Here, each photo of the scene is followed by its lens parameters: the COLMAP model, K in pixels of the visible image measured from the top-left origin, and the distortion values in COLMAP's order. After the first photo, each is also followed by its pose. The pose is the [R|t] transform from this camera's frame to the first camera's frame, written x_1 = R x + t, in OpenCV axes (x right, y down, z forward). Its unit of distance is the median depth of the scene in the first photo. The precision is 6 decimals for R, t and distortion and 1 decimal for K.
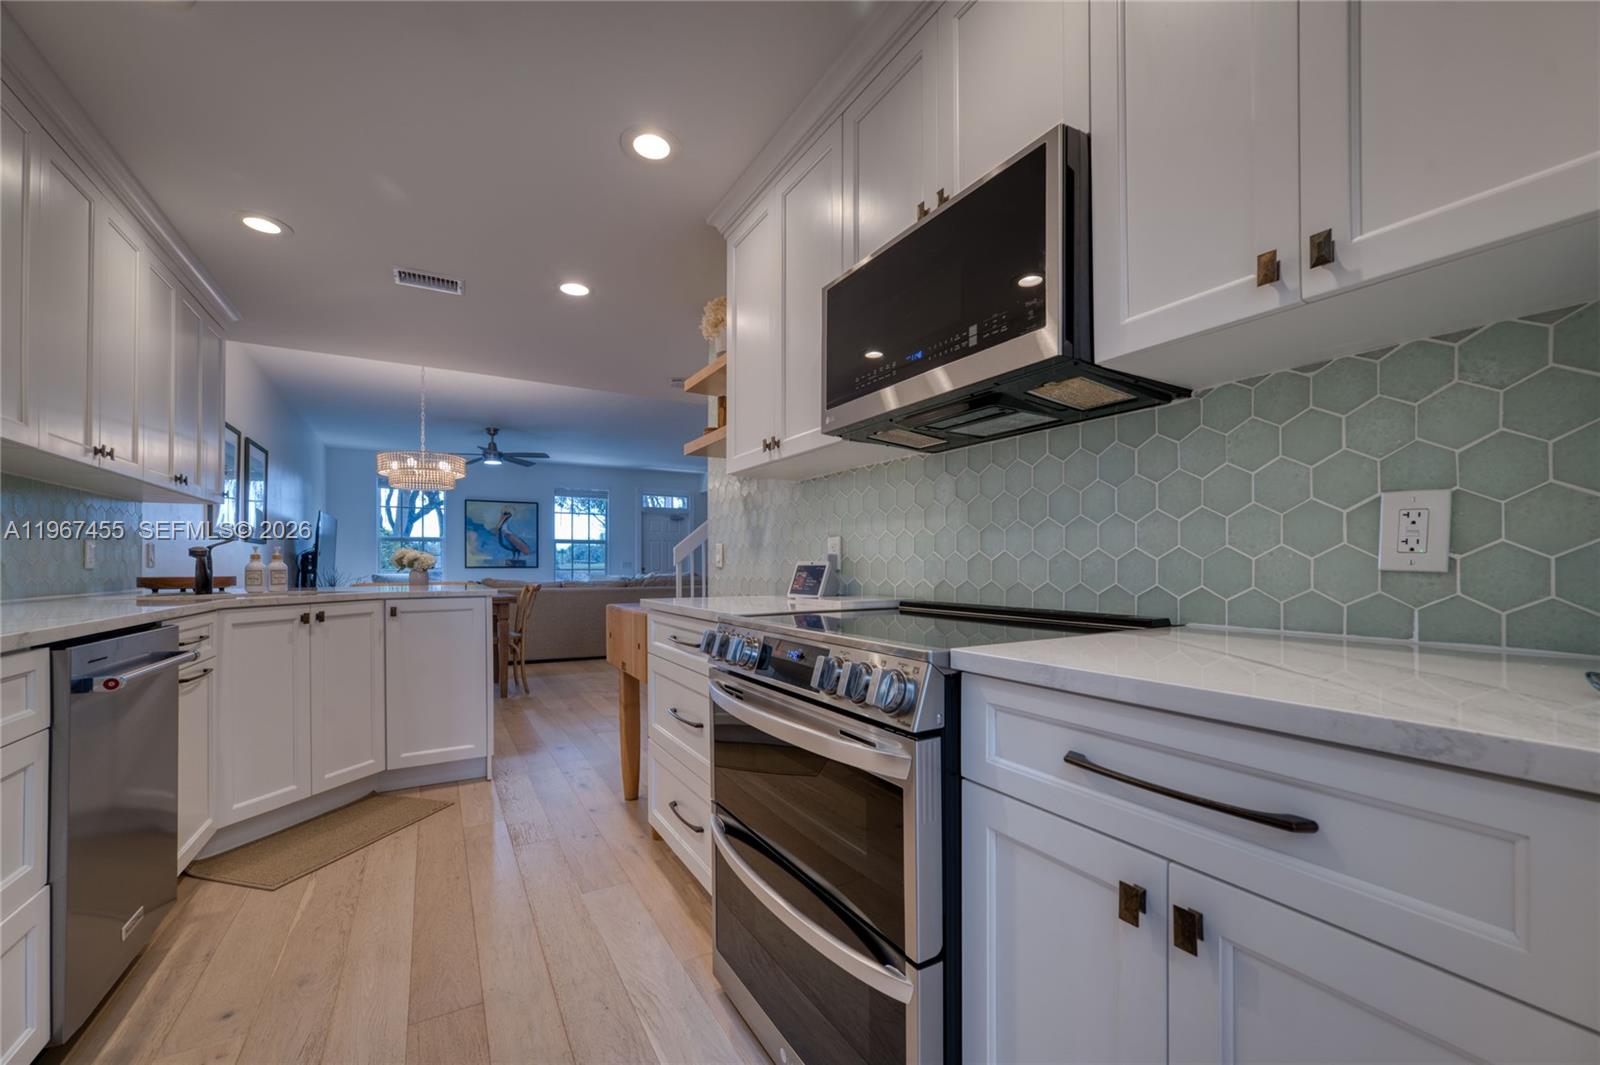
lens RADIAL K [[634.1, 0, 792.7], [0, 634.1, 563.9], [0, 0, 1]] dist [-0.001352, 0.000304]
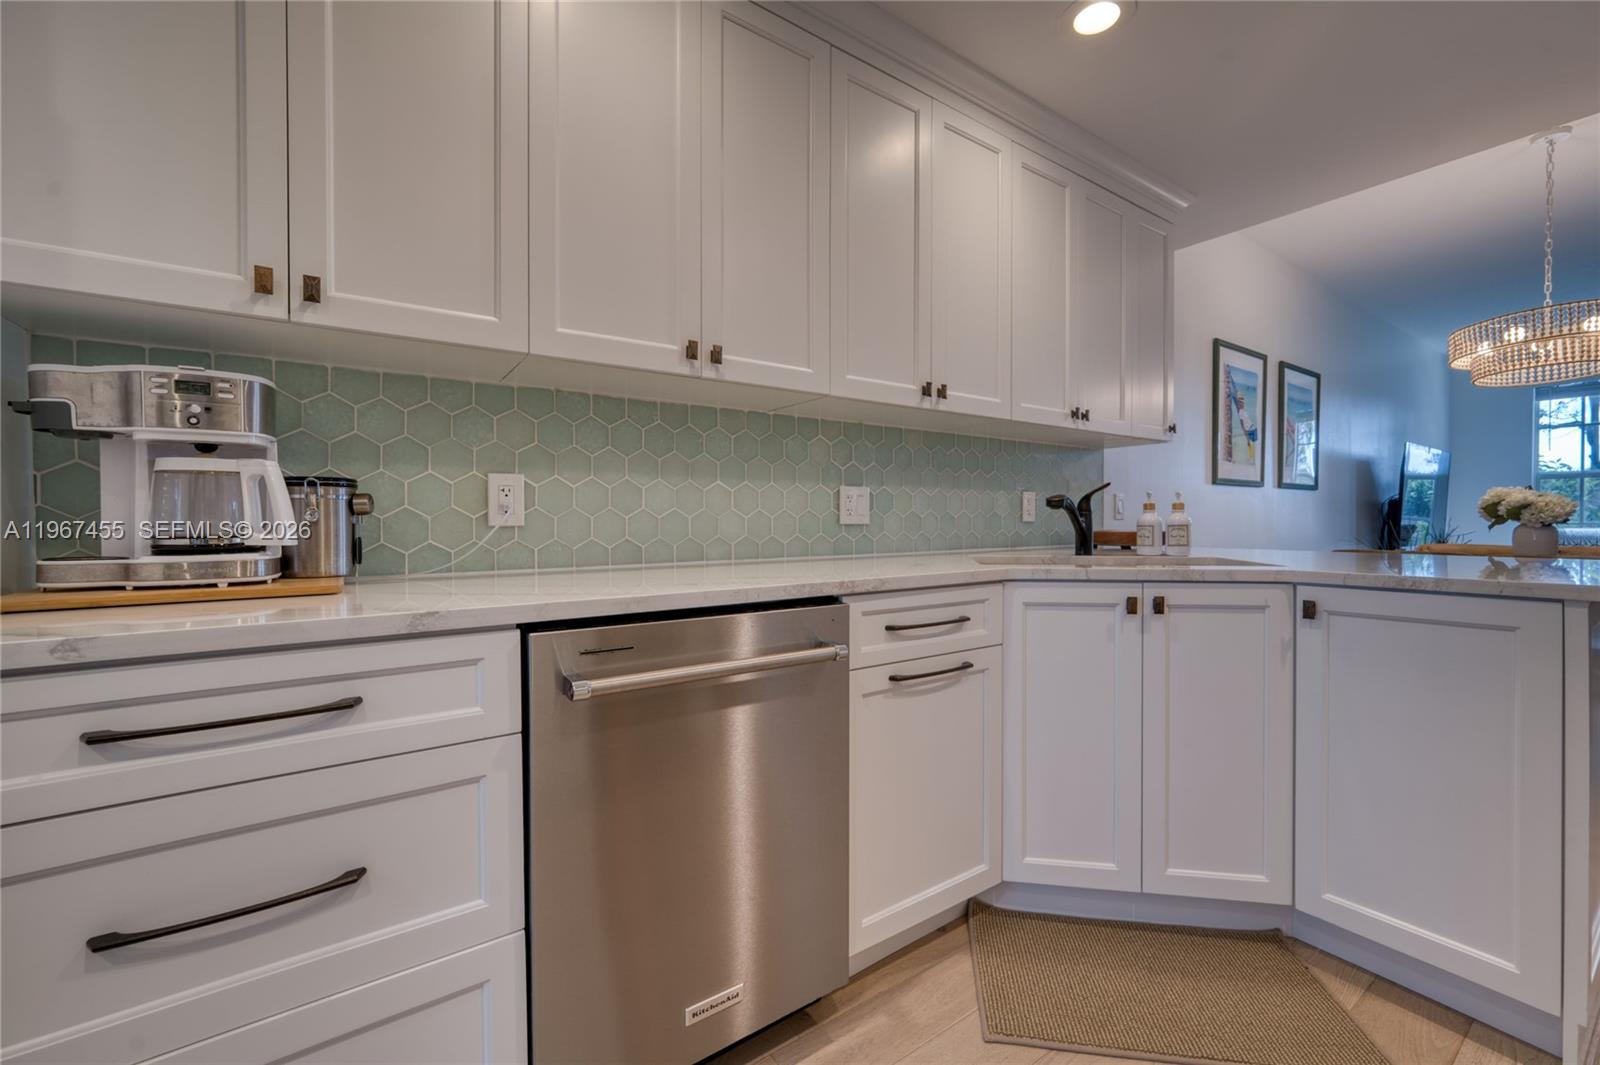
lens RADIAL K [[643.0, 0, 812.0], [0, 643.0, 524.7], [0, 0, 1]] dist [-0.014820, 0.008150]
pose [[0.091364, 0.012945, -0.995733, -0.127916], [0.005137, 0.999896, 0.013470, -0.001811], [0.995804, -0.006346, 0.091288, 0.463355]]
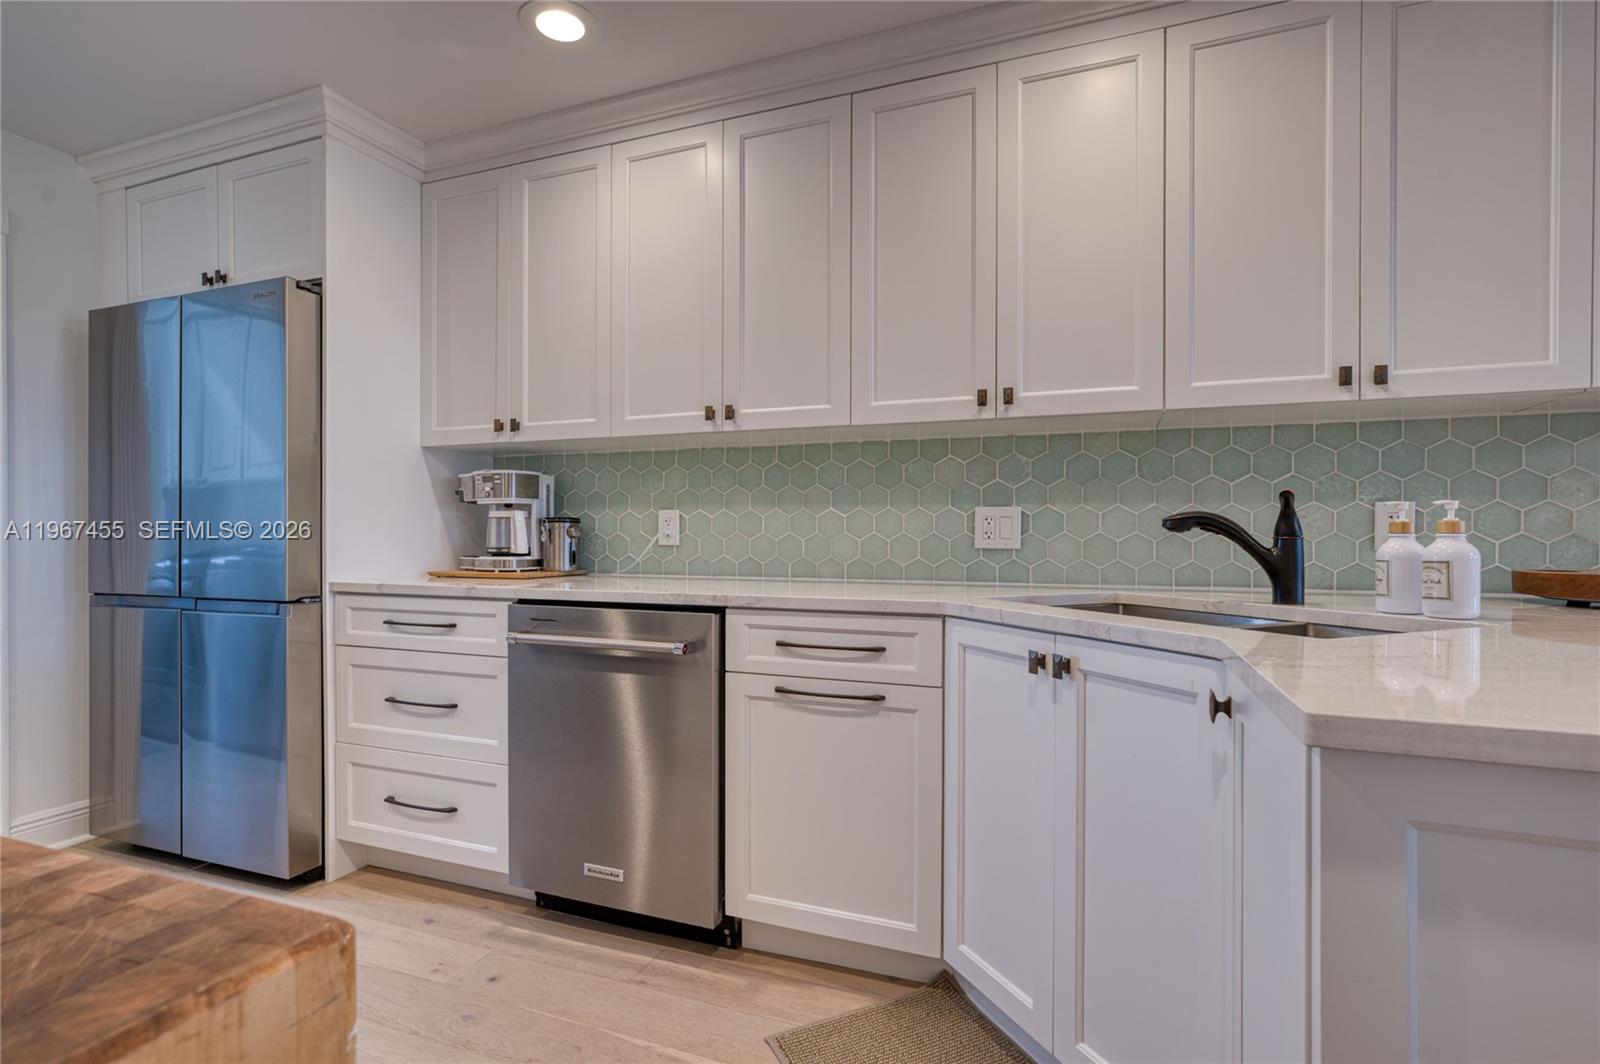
lens RADIAL K [[713.7, 0, 816.2], [0, 713.7, 534.2], [0, 0, 1]] dist [-0.011936, 0.000135]
pose [[-0.747656, 0.000071, -0.664086, -0.217869], [0.001687, 0.999997, -0.001793, -0.005783], [0.664084, -0.002461, -0.747654, 0.943159]]
